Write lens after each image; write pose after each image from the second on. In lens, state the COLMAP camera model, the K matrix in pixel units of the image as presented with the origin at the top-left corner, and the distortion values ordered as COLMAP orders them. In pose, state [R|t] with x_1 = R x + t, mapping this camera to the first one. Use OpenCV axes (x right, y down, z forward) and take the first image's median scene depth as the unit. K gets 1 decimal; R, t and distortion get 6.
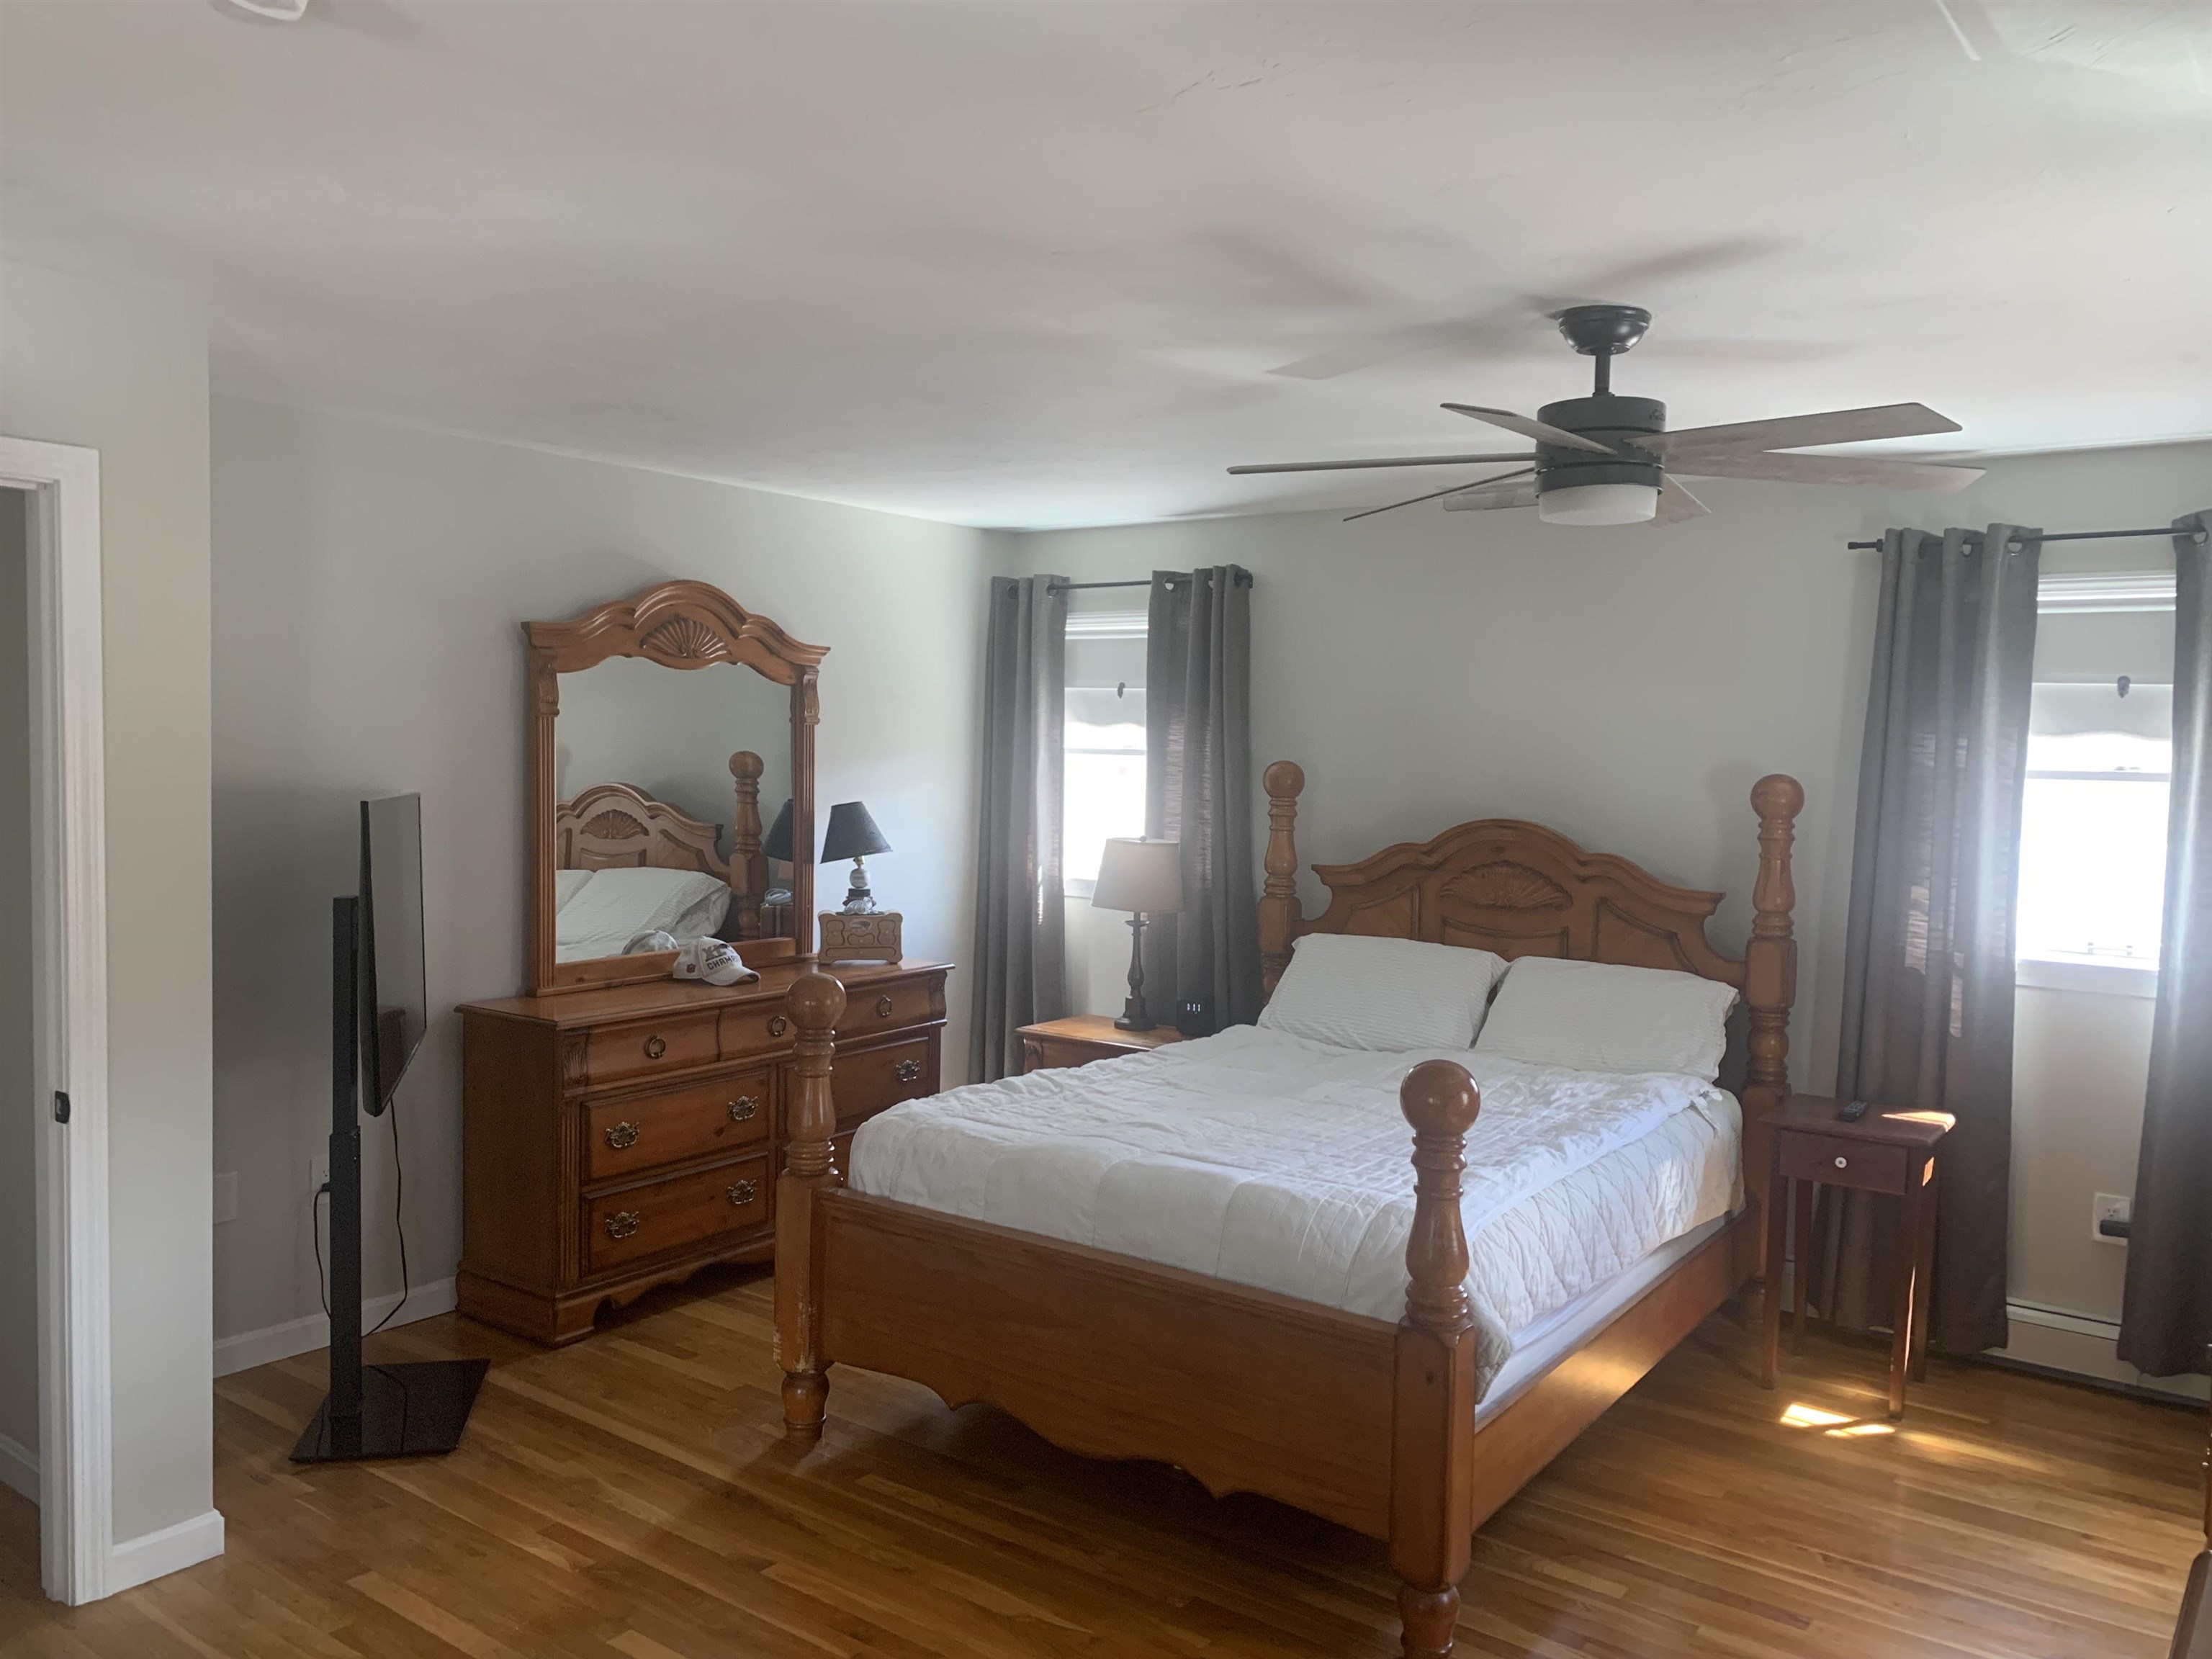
lens RADIAL K [[1703.7, 0, 1090.3], [0, 1703.7, 836.3], [0, 0, 1]] dist [0.099564, -0.119173]
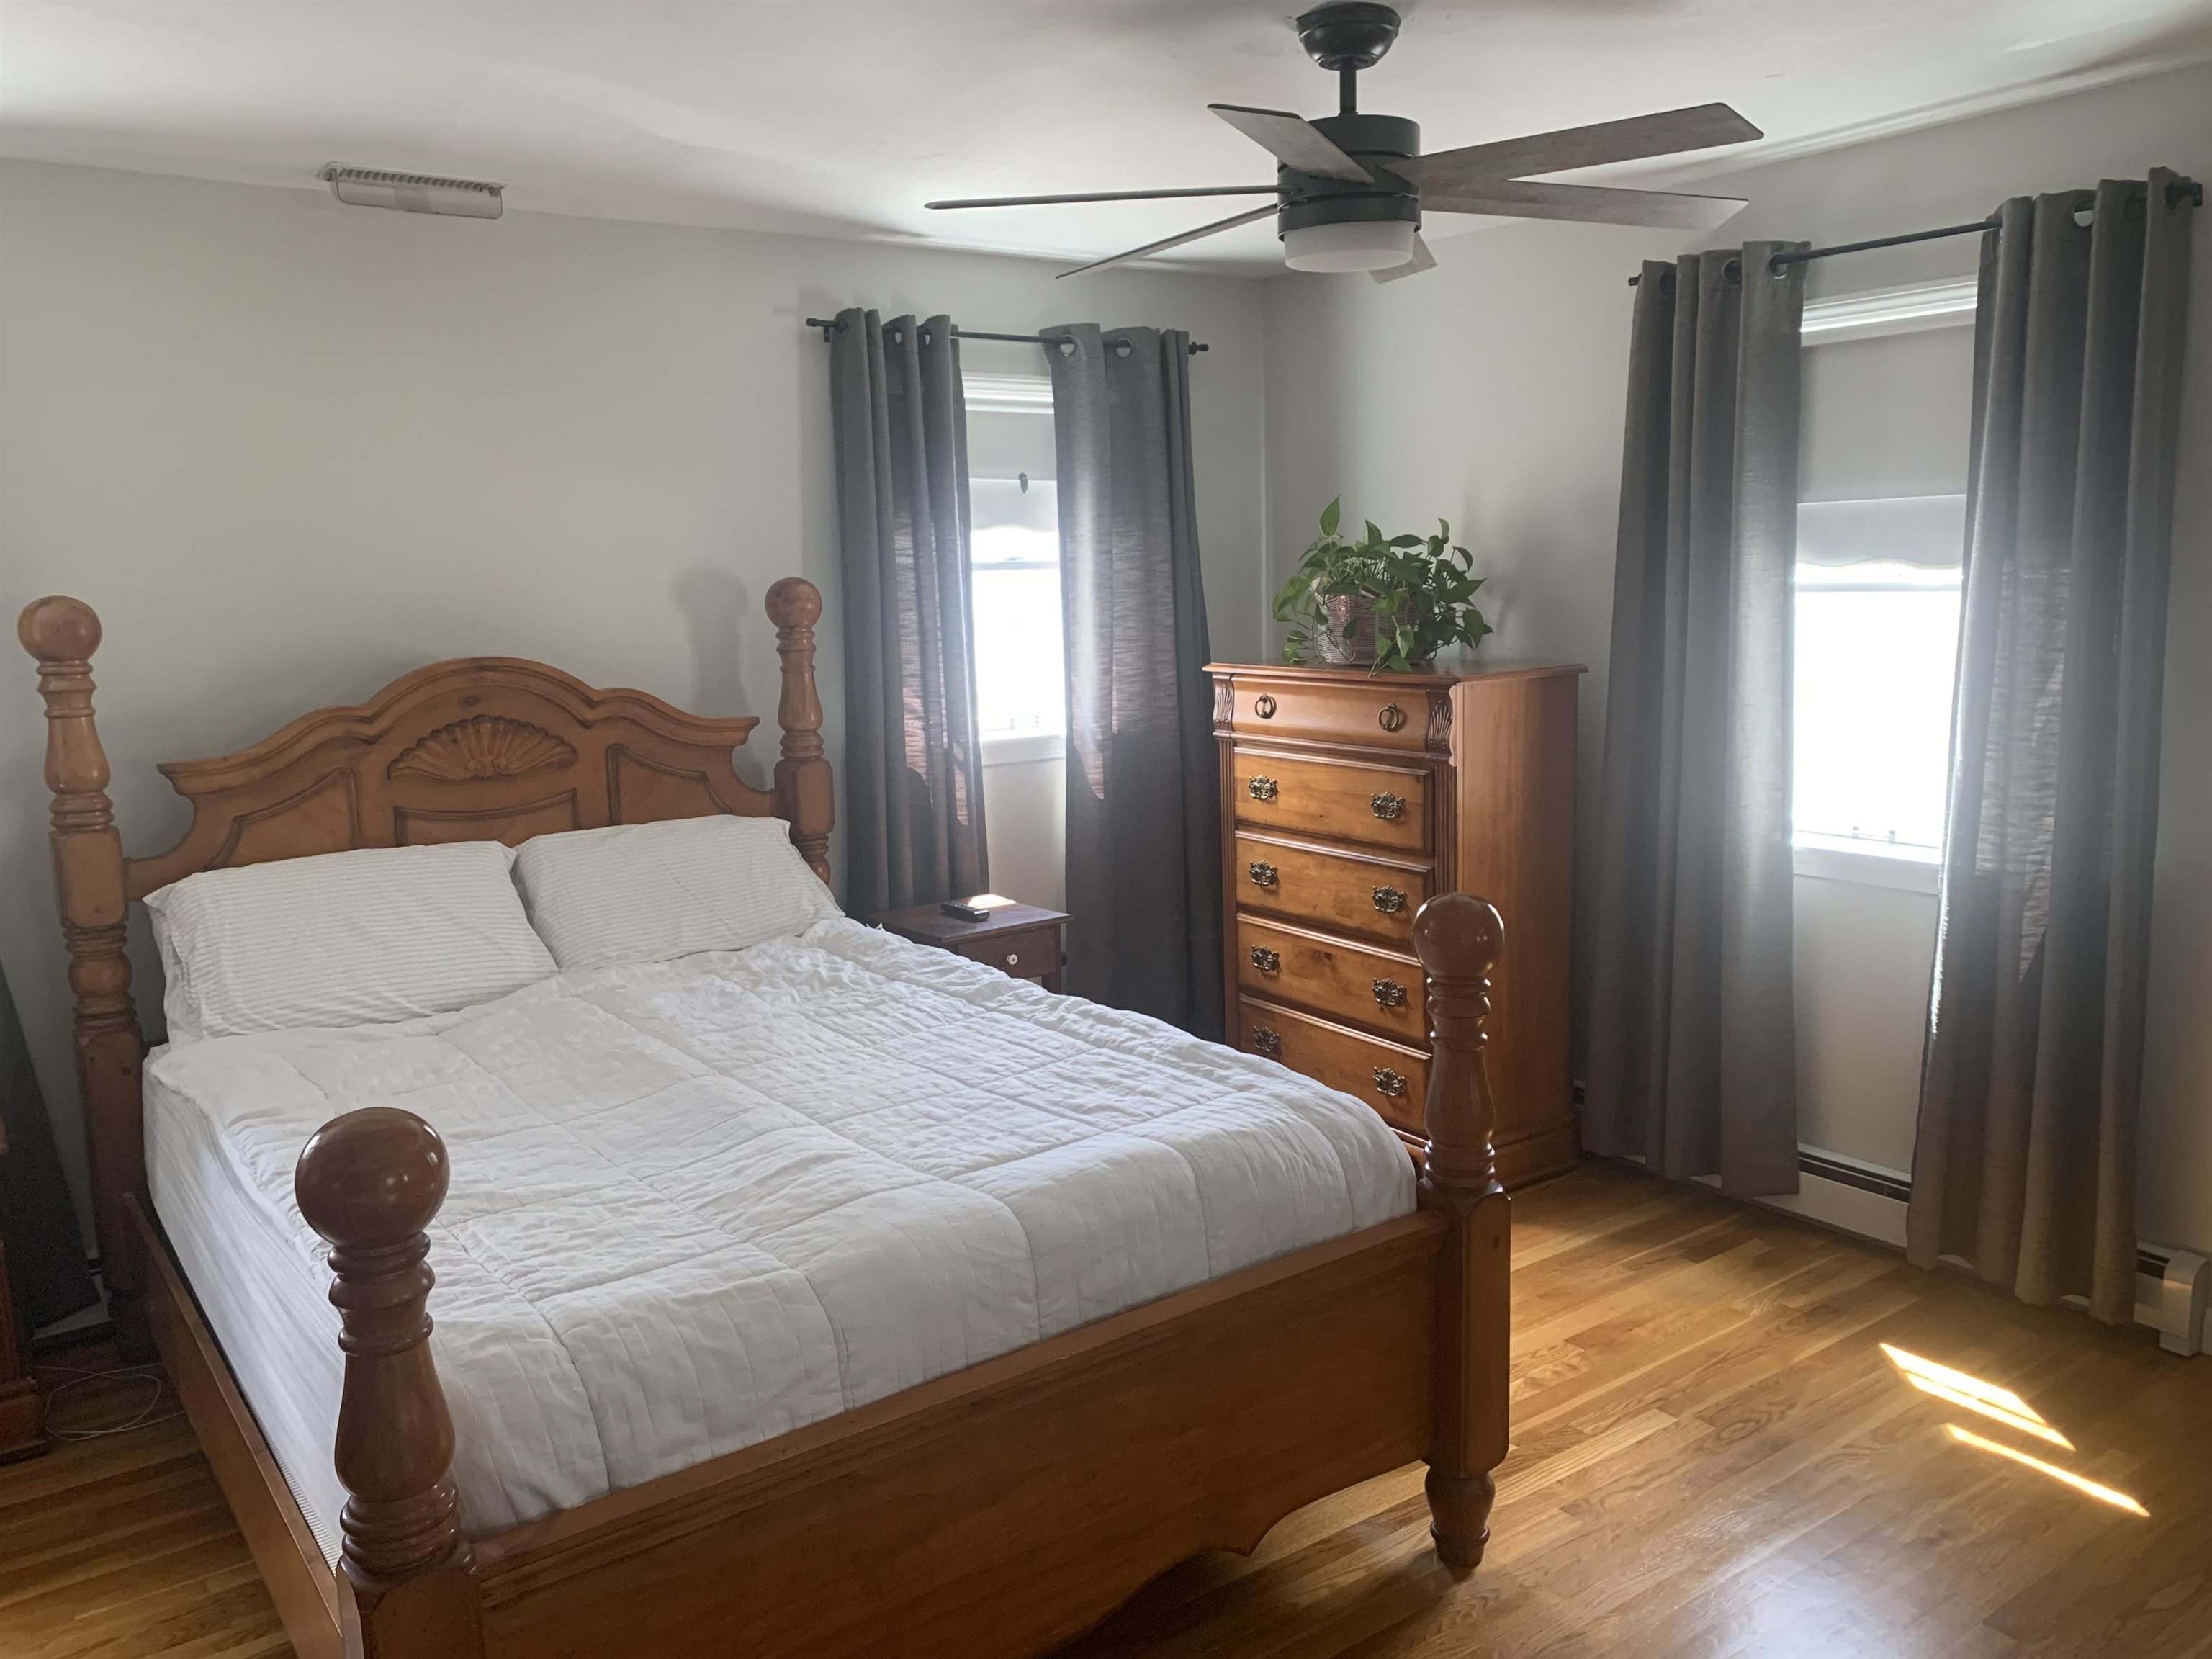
lens RADIAL K [[1703.7, 0, 1090.3], [0, 1703.7, 836.3], [0, 0, 1]] dist [0.099564, -0.119173]
pose [[0.290345, -0.179659, 0.939905, -0.444150], [0.086790, 0.983113, 0.161108, -0.035605], [-0.952978, 0.034797, 0.301035, 0.621955]]
